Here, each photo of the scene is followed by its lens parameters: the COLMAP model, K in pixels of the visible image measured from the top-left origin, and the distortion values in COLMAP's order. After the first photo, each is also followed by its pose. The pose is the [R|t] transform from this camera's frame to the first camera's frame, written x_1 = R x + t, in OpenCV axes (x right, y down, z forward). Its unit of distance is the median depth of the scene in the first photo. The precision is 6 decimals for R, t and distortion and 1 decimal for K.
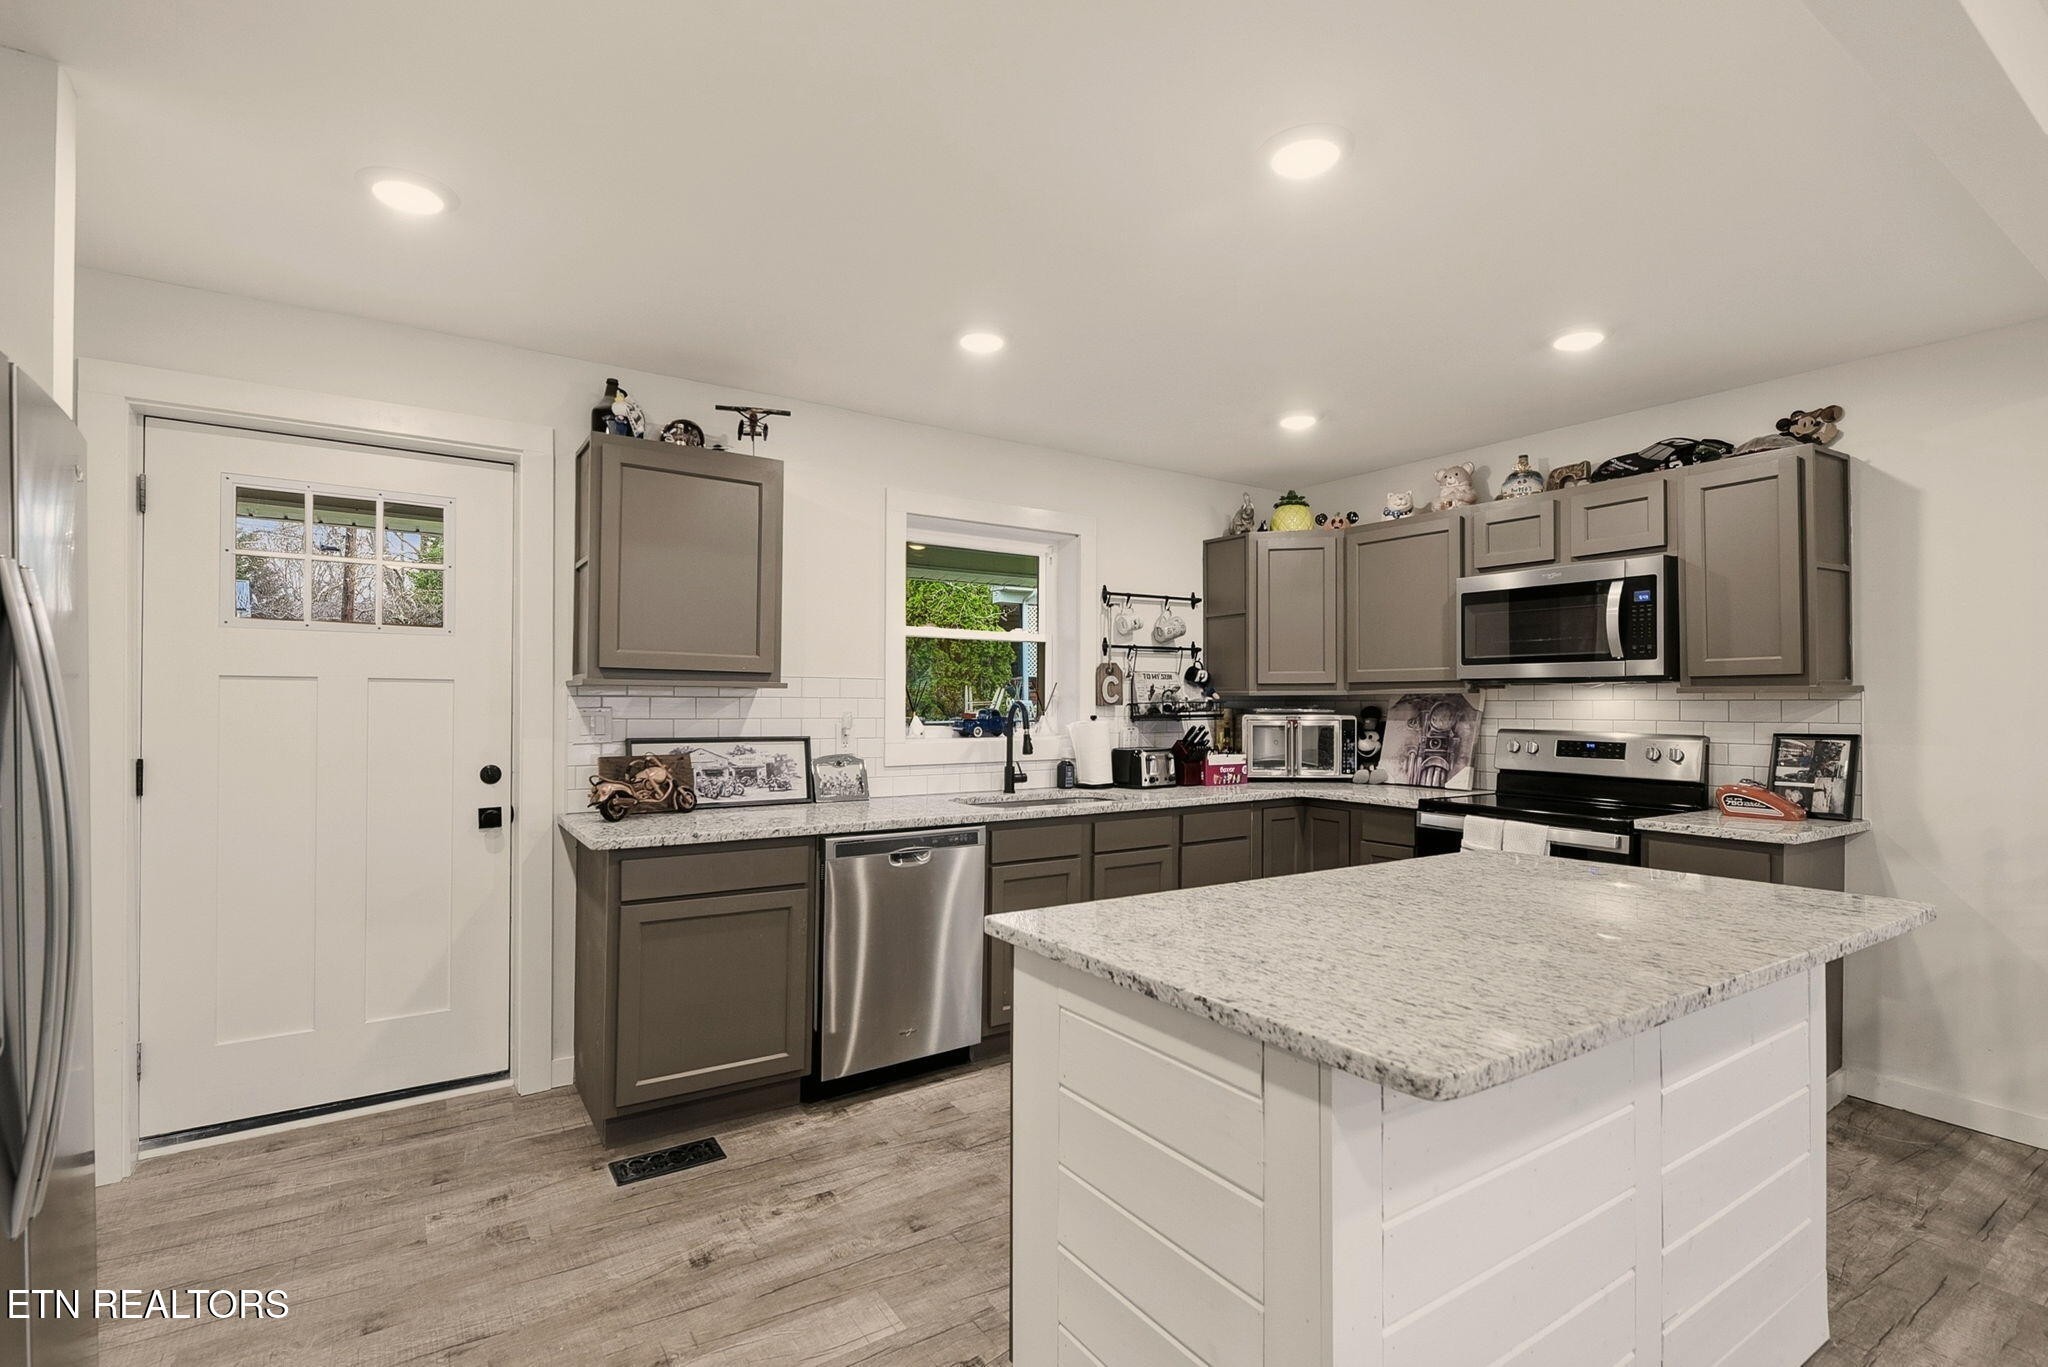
lens RADIAL K [[1011.8, 0, 1024.0], [0, 1011.8, 683.5], [0, 0, 1]] dist [0.001150, 0.000583]
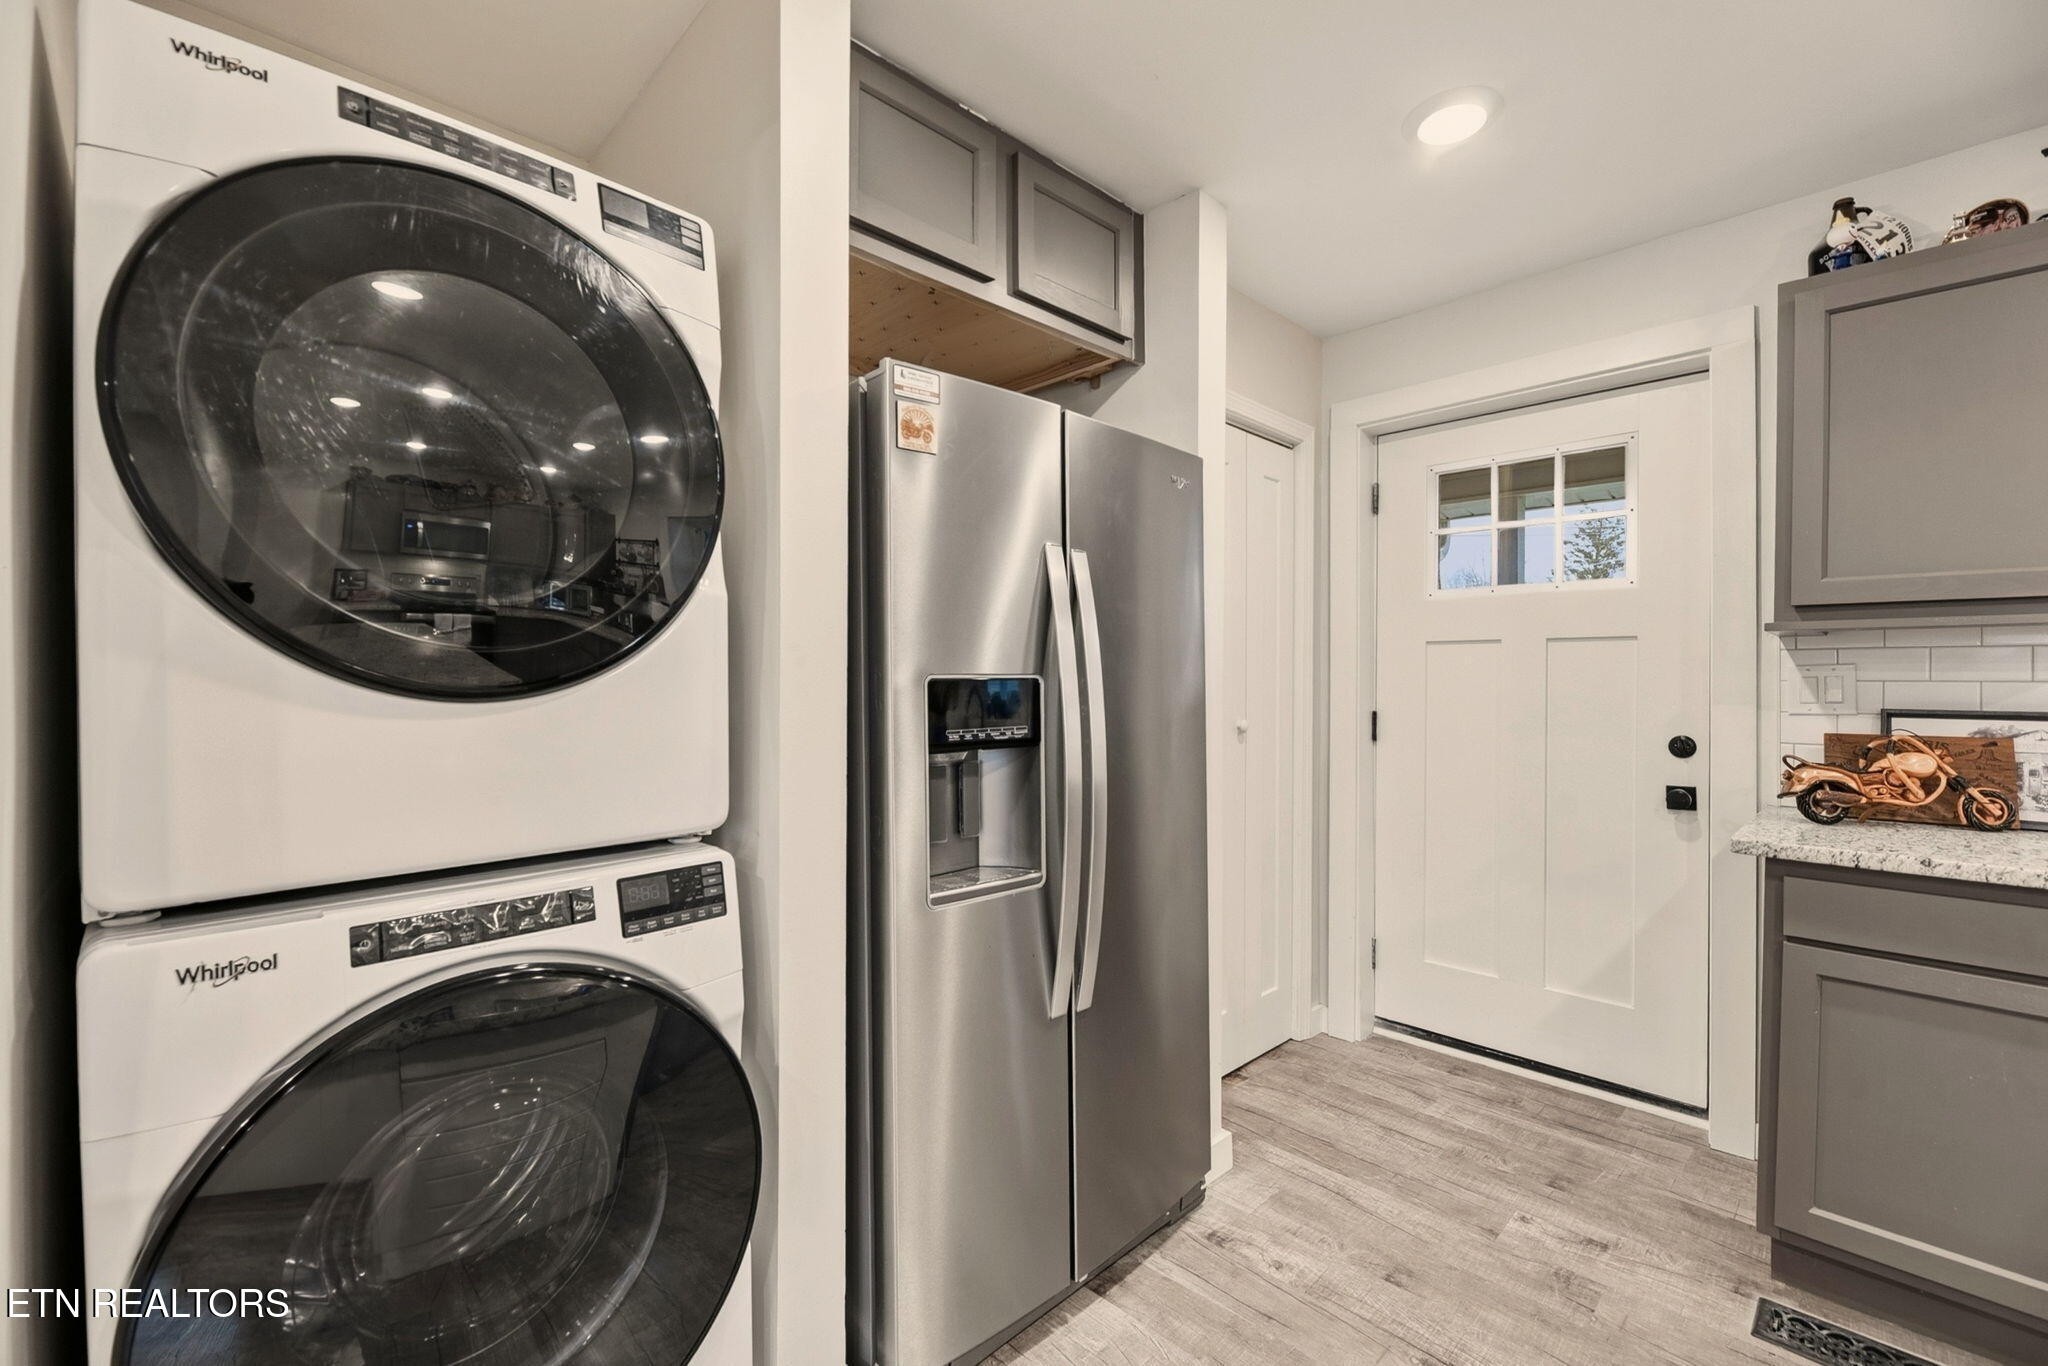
lens RADIAL K [[869.5, 0, 1024.0], [0, 869.5, 683.0], [0, 0, 1]] dist [-0.001080, -0.000671]
pose [[0.160880, -0.006994, -0.986949, 0.107489], [0.010538, 0.999930, -0.005369, 0.038099], [0.986918, -0.009537, 0.160942, 0.378571]]
